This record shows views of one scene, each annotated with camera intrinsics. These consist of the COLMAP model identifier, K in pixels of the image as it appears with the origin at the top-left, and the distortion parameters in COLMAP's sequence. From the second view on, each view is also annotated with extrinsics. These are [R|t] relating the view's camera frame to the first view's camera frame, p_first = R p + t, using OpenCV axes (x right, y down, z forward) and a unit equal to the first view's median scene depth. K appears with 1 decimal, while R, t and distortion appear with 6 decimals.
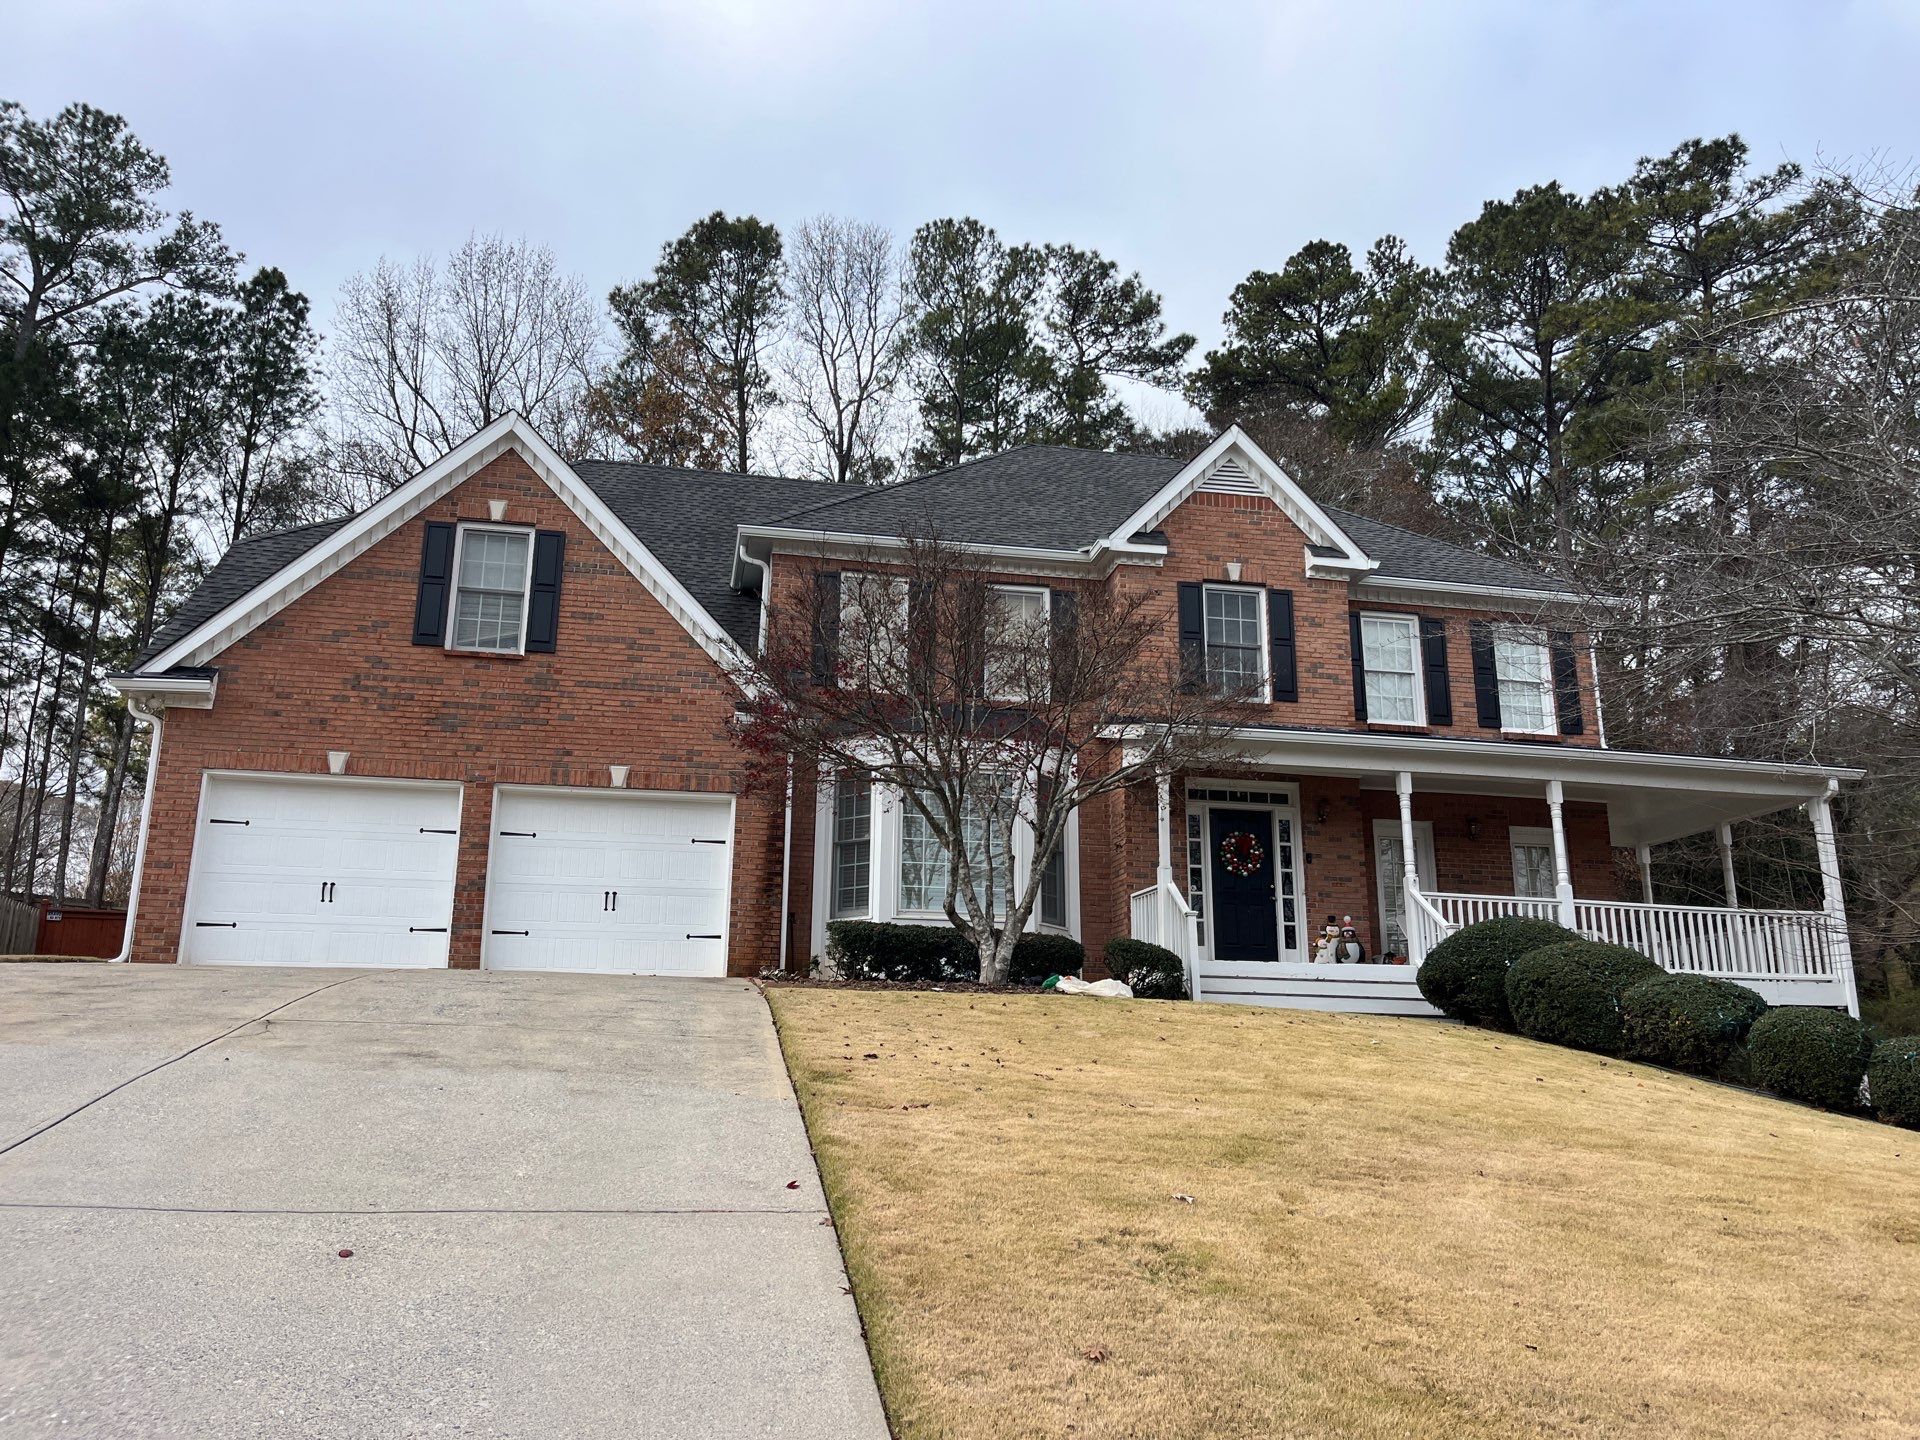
lens RADIAL K [[1471.5, 0, 963.9], [0, 1471.5, 715.0], [0, 0, 1]] dist [0.020802, -0.043506]
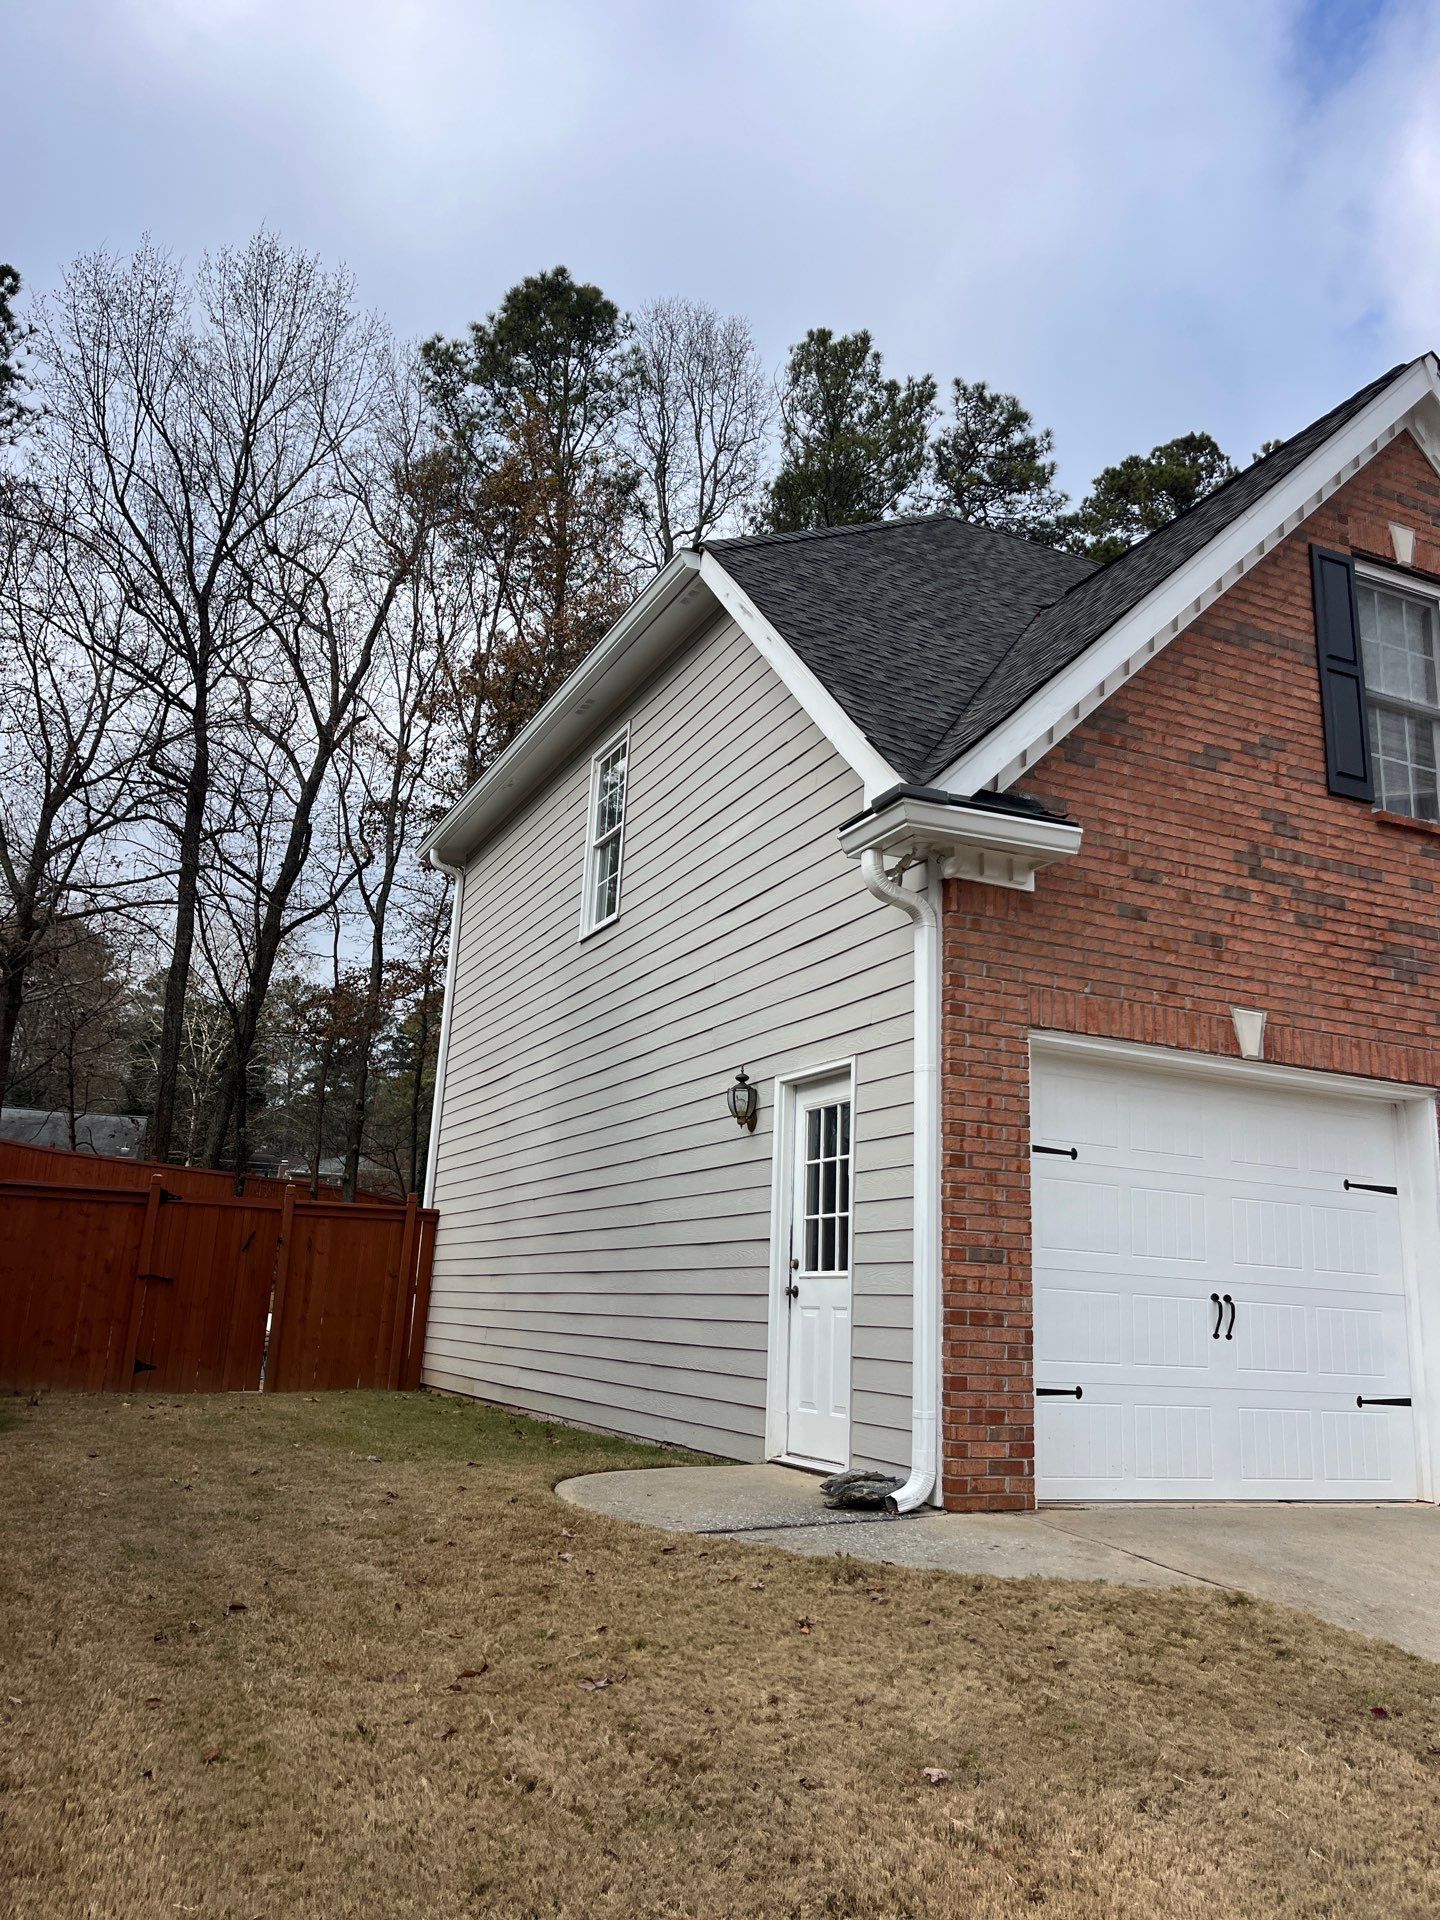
lens RADIAL K [[1471.5, 0, 715.1], [0, 1471.5, 967.3], [0, 0, 1]] dist [0.020802, -0.043506]
pose [[0.972582, 0.089062, 0.214830, -0.677113], [-0.096886, 0.994952, 0.026146, 0.015597], [-0.211417, -0.046243, 0.976301, 0.578319]]
